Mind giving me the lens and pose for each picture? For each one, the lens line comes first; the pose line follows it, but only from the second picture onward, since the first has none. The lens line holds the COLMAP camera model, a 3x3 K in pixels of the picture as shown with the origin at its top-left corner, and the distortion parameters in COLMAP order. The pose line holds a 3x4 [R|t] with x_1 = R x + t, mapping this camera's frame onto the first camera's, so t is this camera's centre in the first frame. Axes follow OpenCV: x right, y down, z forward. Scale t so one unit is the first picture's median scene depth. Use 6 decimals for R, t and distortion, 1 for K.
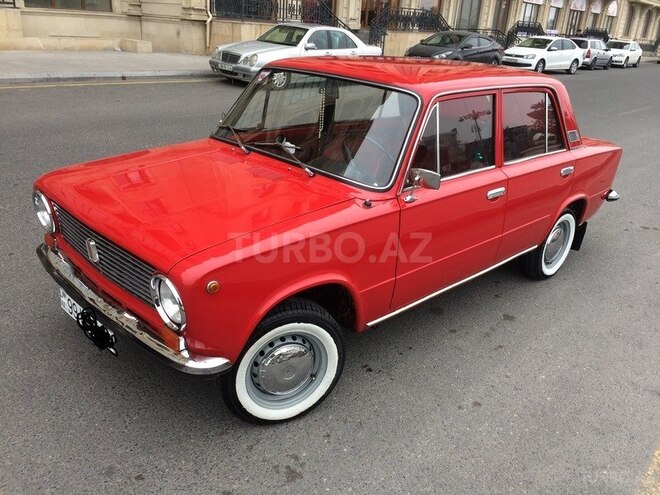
lens RADIAL K [[560.3, 0, 330.0], [0, 560.3, 247.5], [0, 0, 1]] dist [0.103855, -0.136595]
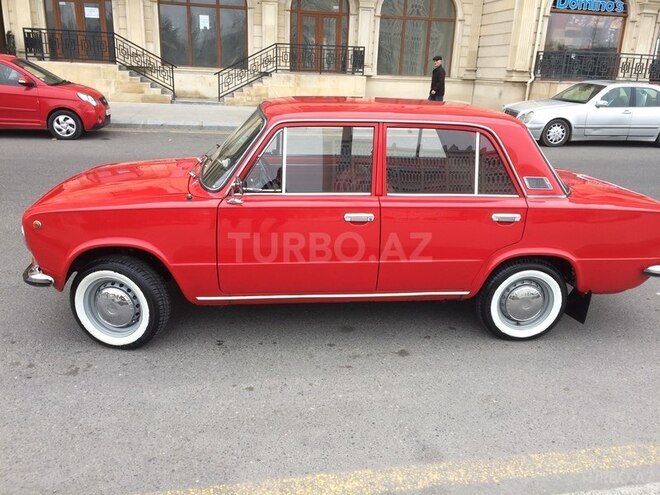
lens RADIAL K [[560.3, 0, 330.0], [0, 560.3, 247.5], [0, 0, 1]] dist [0.103855, -0.136595]
pose [[0.790111, 0.155595, -0.592886, 0.744334], [-0.216506, 0.975741, -0.032458, 0.003910], [0.573454, 0.154009, 0.804632, 0.109544]]
